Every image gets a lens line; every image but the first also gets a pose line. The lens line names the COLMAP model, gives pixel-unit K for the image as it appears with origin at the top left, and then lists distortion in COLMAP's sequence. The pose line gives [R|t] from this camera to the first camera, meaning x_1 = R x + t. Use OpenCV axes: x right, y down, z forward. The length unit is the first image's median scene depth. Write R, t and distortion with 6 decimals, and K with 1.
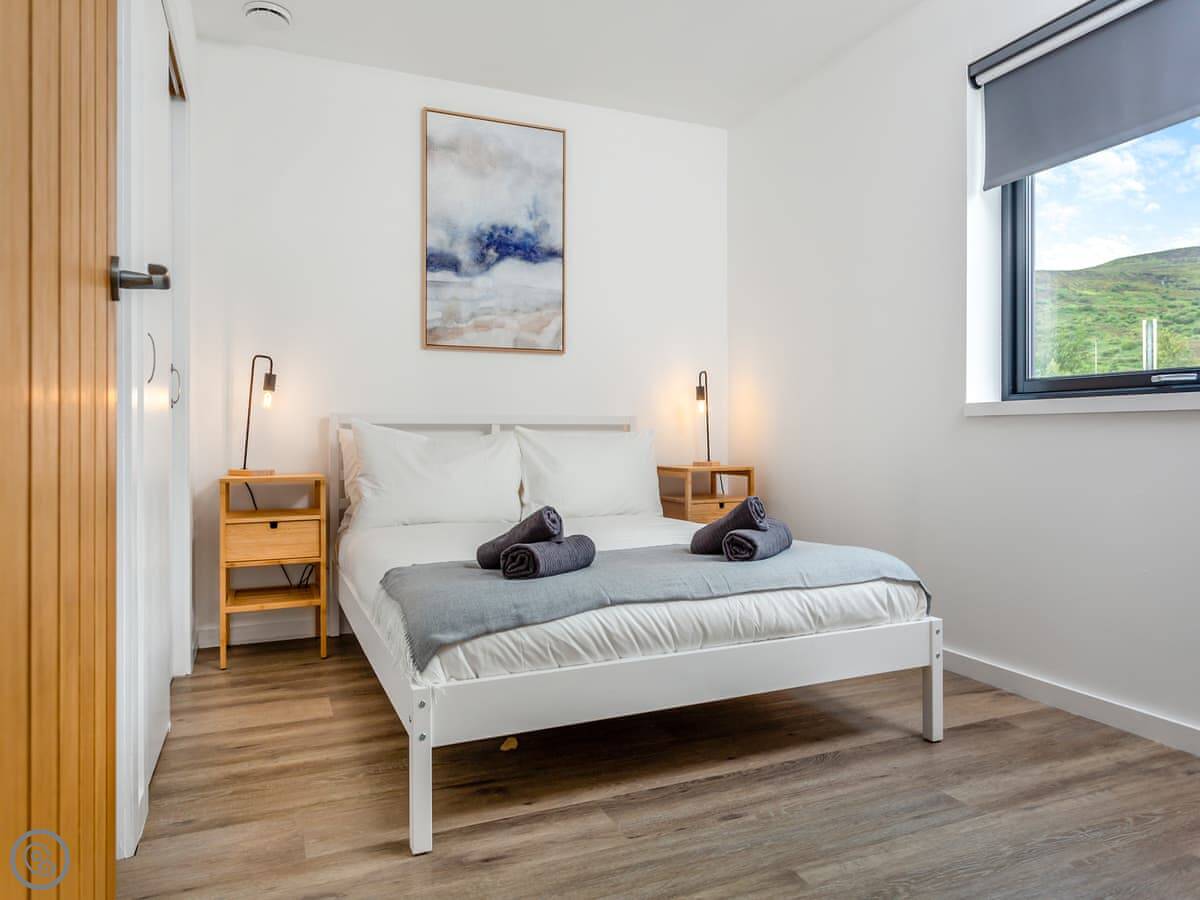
lens RADIAL K [[824.4, 0, 602.1], [0, 824.4, 423.5], [0, 0, 1]] dist [0.003312, 0.000173]
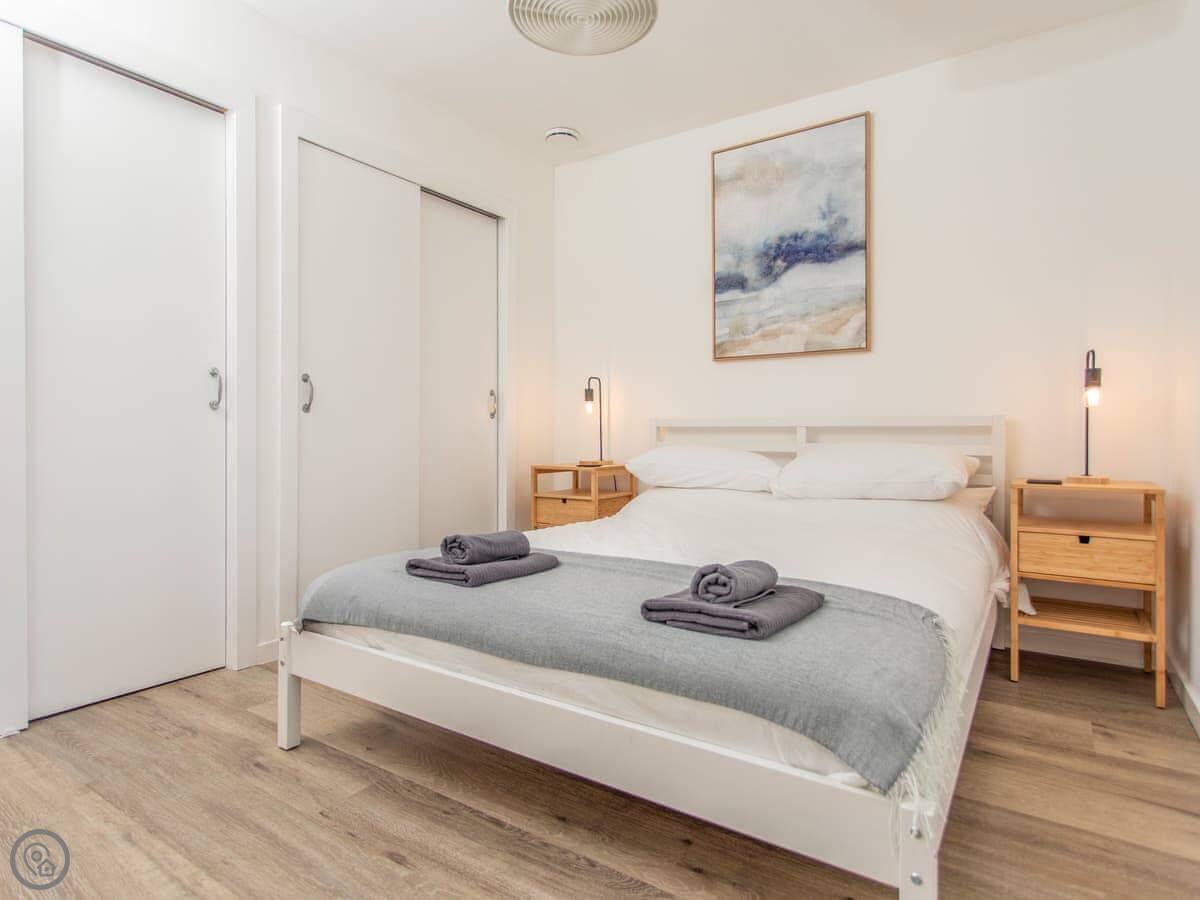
lens RADIAL K [[612.4, 0, 602.1], [0, 612.4, 428.0], [0, 0, 1]] dist [0.002316, 0.000593]
pose [[0.531414, -0.003717, -0.847104, 0.409577], [0.010306, 0.999945, 0.002078, -0.001494], [0.847050, -0.009835, 0.531422, 0.396638]]
